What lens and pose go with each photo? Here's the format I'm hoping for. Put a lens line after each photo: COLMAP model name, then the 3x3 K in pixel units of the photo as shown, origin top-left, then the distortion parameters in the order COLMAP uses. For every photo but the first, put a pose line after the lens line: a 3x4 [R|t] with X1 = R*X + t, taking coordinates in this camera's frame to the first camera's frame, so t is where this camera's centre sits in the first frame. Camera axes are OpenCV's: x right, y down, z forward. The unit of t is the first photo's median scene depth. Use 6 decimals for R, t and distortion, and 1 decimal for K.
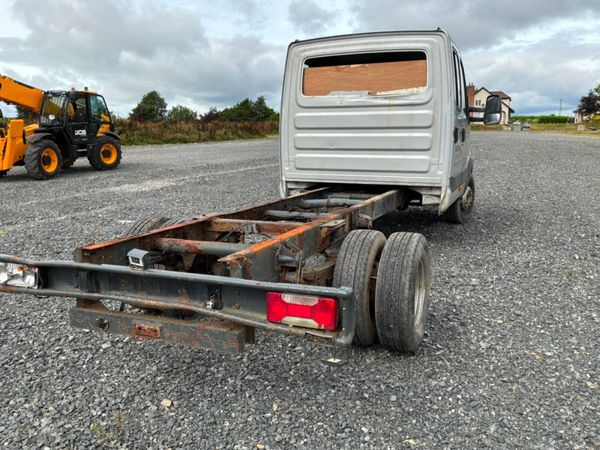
lens RADIAL K [[500.3, 0, 304.0], [0, 500.3, 226.3], [0, 0, 1]] dist [0.118470, -0.221209]
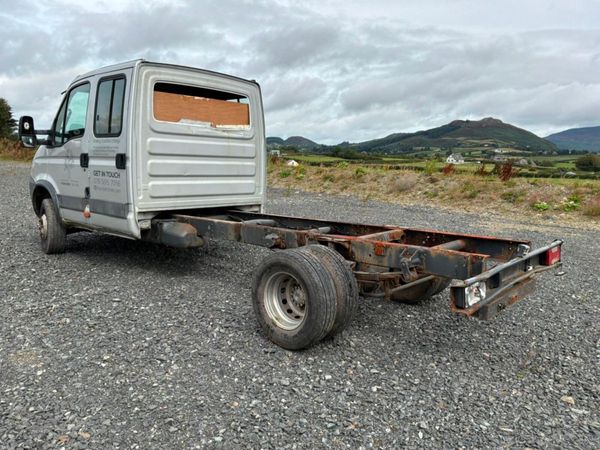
lens RADIAL K [[500.3, 0, 300.1], [0, 500.3, 223.8], [0, 0, 1]] dist [0.118470, -0.221209]
pose [[0.310540, -0.108173, 0.944385, -0.853815], [0.147161, 0.986997, 0.064663, -0.092173], [-0.939100, 0.118896, 0.322421, 0.480405]]
